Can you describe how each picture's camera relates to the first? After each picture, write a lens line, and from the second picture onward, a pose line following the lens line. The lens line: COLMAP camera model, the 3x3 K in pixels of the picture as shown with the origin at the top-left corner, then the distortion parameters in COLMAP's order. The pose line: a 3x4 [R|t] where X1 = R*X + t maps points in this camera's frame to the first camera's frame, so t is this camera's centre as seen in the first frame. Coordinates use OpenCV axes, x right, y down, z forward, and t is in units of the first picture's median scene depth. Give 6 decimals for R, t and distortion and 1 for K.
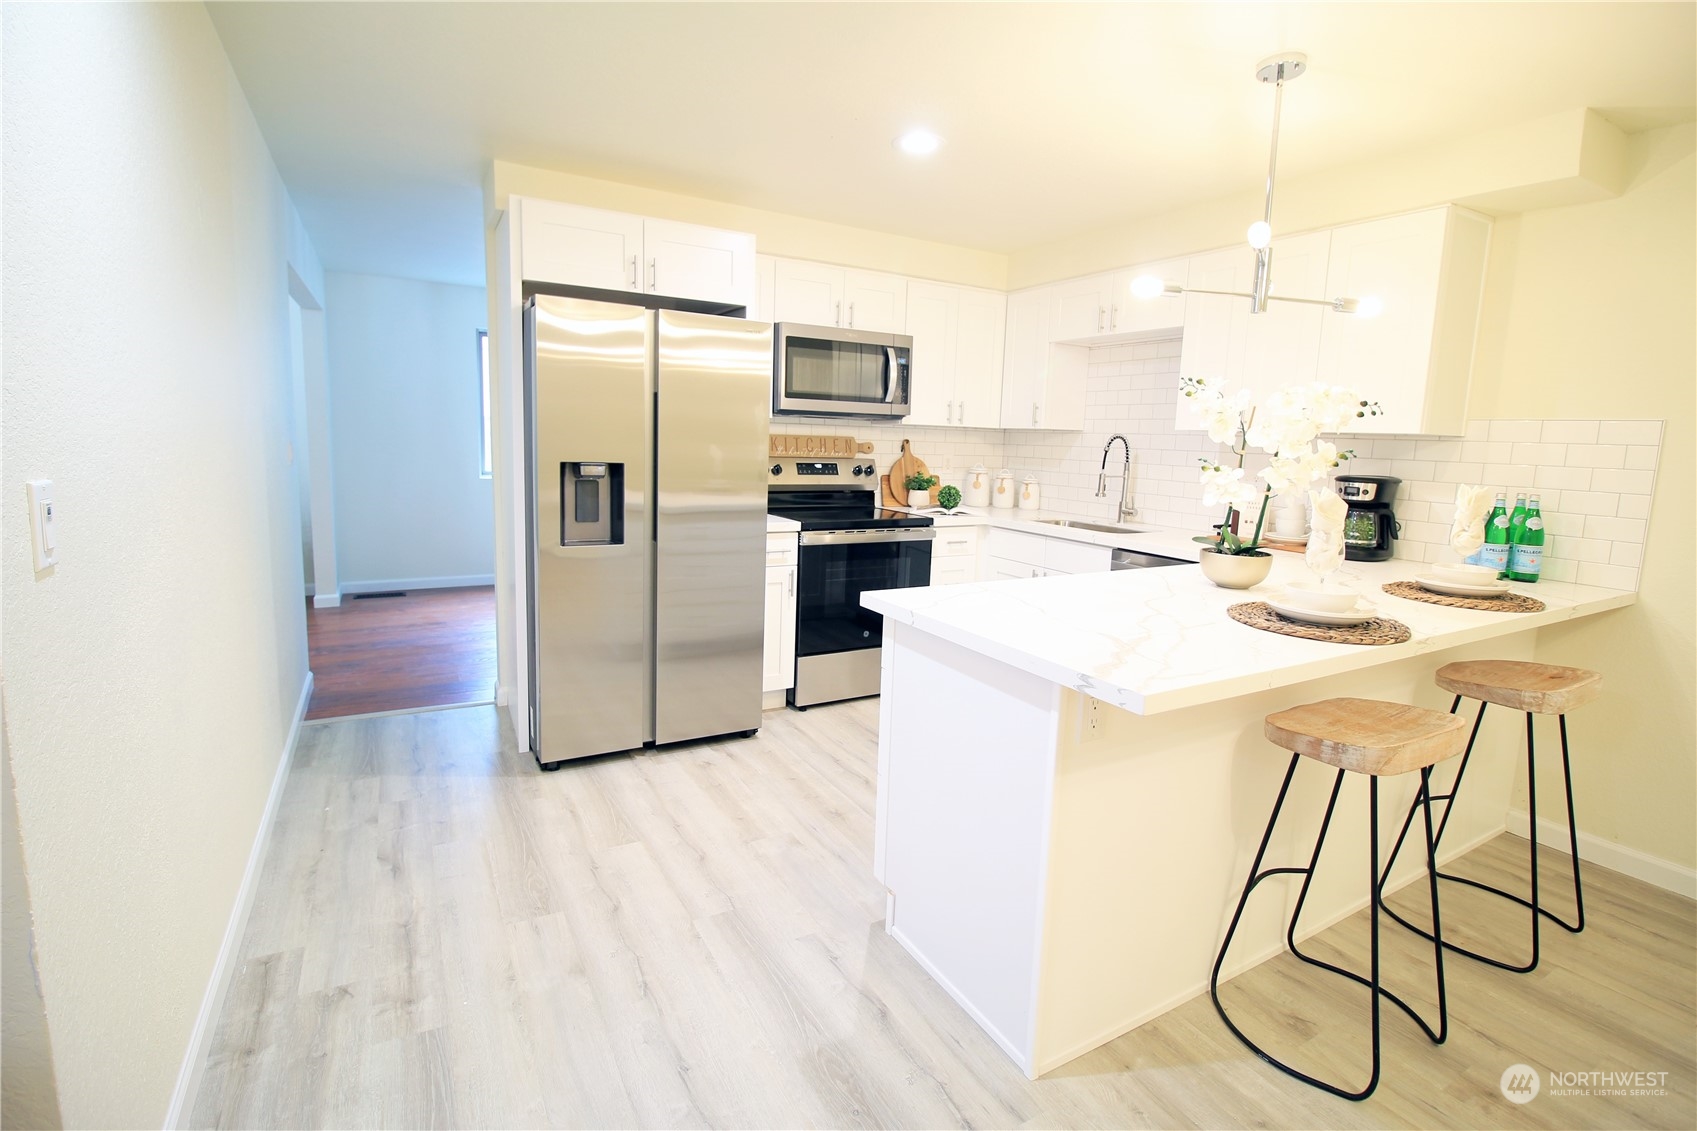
lens RADIAL K [[778.8, 0, 847.9], [0, 778.8, 549.0], [0, 0, 1]] dist [-0.003440, -0.010963]
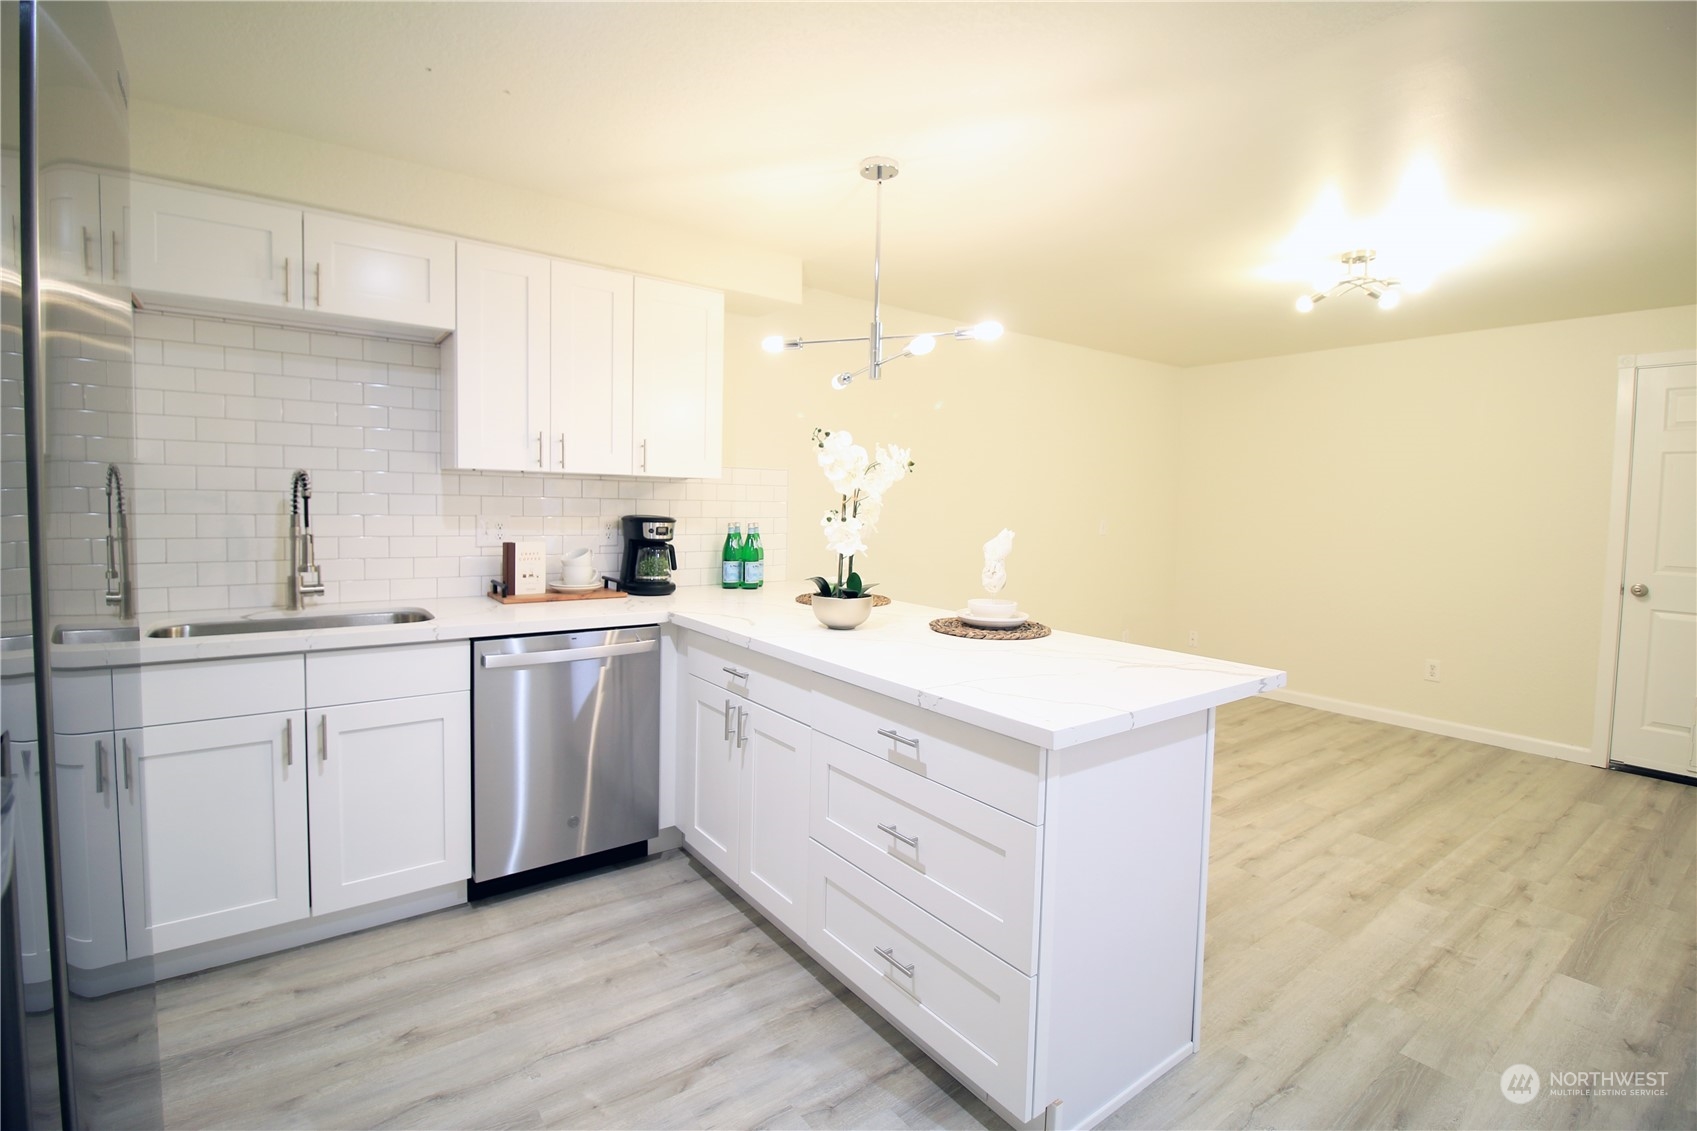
lens RADIAL K [[778.8, 0, 846.8], [0, 778.8, 544.7], [0, 0, 1]] dist [-0.003440, -0.010963]
pose [[-0.118544, -0.093561, 0.988531, -0.347950], [0.114101, 0.987673, 0.107163, -0.112544], [-0.986371, 0.125496, -0.106407, 0.690485]]
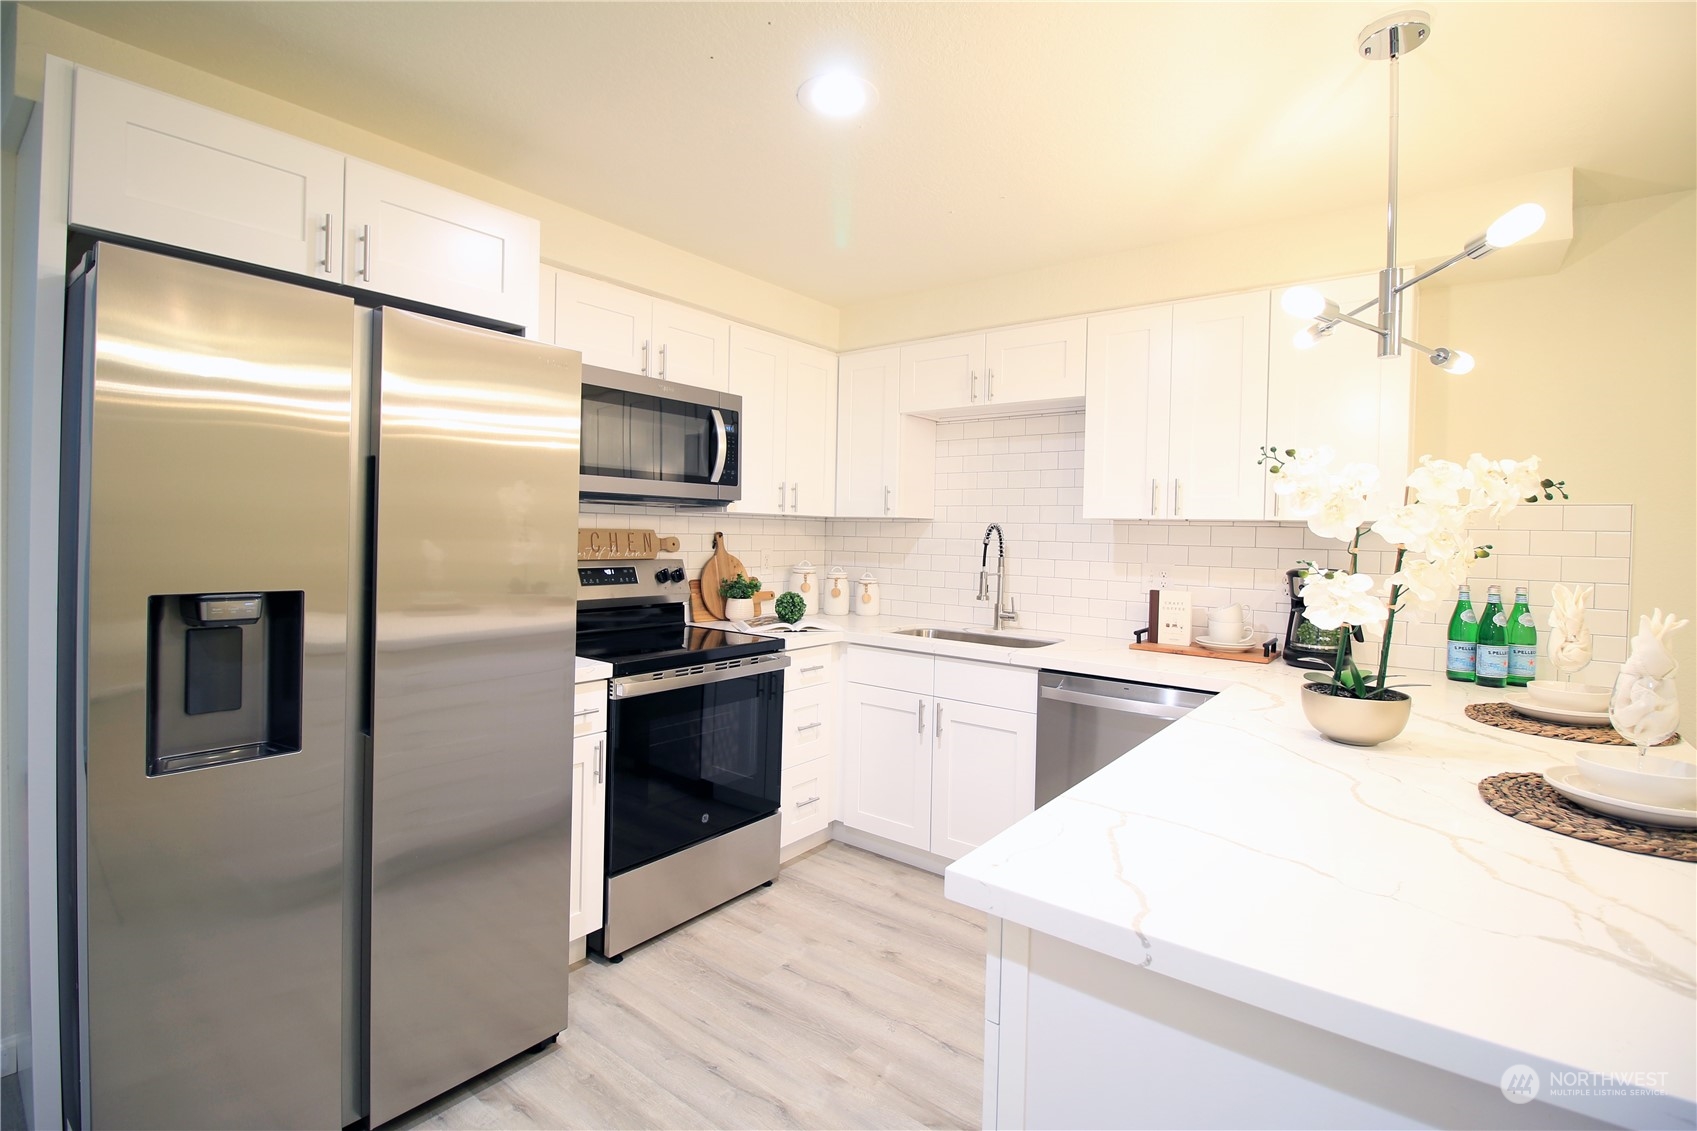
lens RADIAL K [[778.8, 0, 843.1], [0, 778.8, 545.5], [0, 0, 1]] dist [-0.003440, -0.010963]
pose [[0.927481, -0.019315, 0.373371, -0.120137], [0.061710, 0.992876, -0.101929, -0.053512], [-0.368743, 0.117578, 0.922065, 0.321175]]
